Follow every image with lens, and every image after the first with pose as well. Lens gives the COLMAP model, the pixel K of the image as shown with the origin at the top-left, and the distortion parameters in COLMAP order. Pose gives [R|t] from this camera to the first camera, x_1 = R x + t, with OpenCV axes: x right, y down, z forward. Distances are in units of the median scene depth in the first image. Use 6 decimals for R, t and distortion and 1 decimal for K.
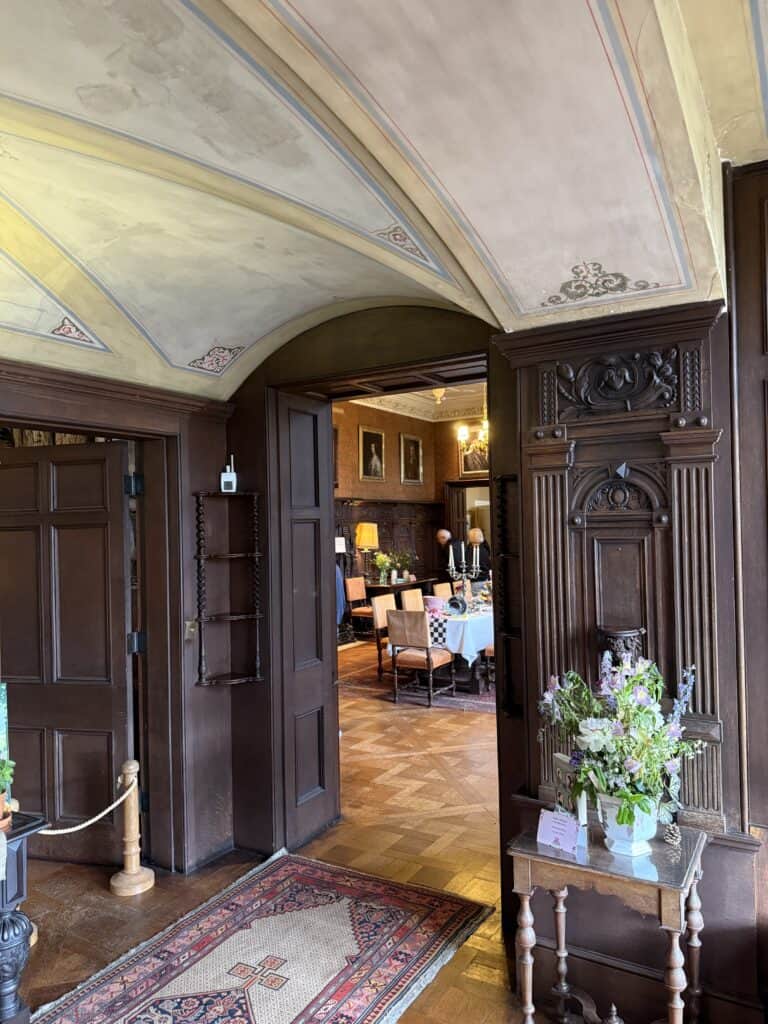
lens RADIAL K [[712.0, 0, 382.8], [0, 712.0, 515.2], [0, 0, 1]] dist [0.064912, -0.025568]
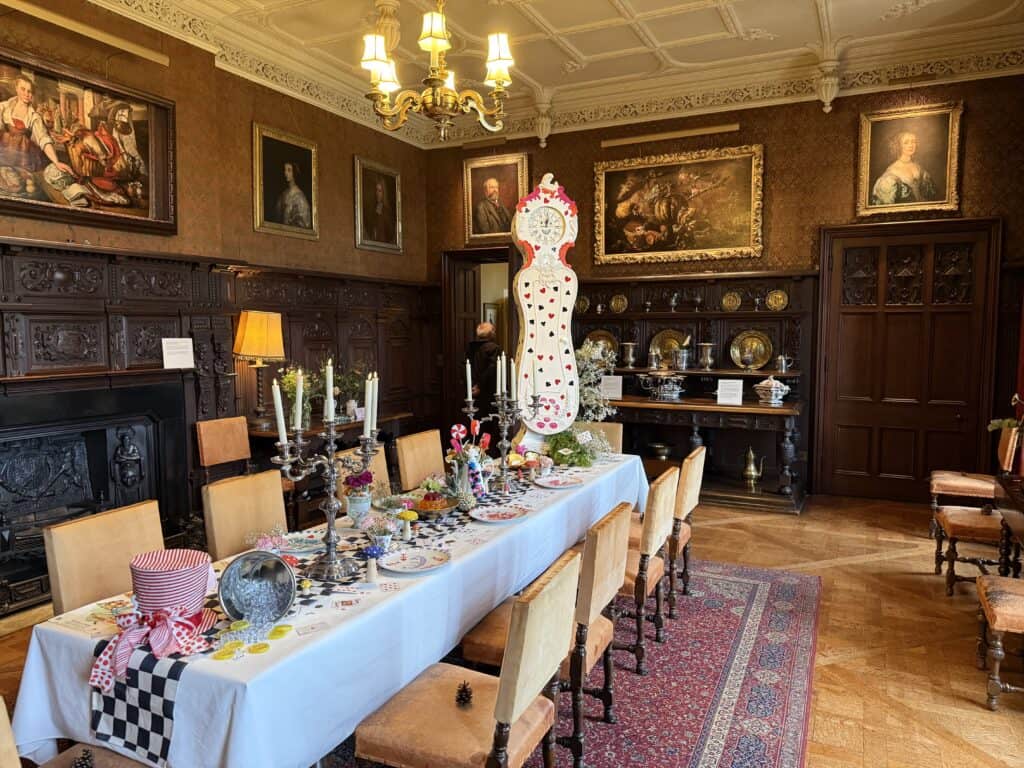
lens RADIAL K [[712.0, 0, 512.0], [0, 712.0, 381.7], [0, 0, 1]] dist [0.064912, -0.025568]
pose [[0.995775, 0.017945, 0.090055, 0.108445], [-0.025944, 0.995741, 0.088463, 0.010623], [-0.088085, -0.090426, 0.992000, 0.438228]]
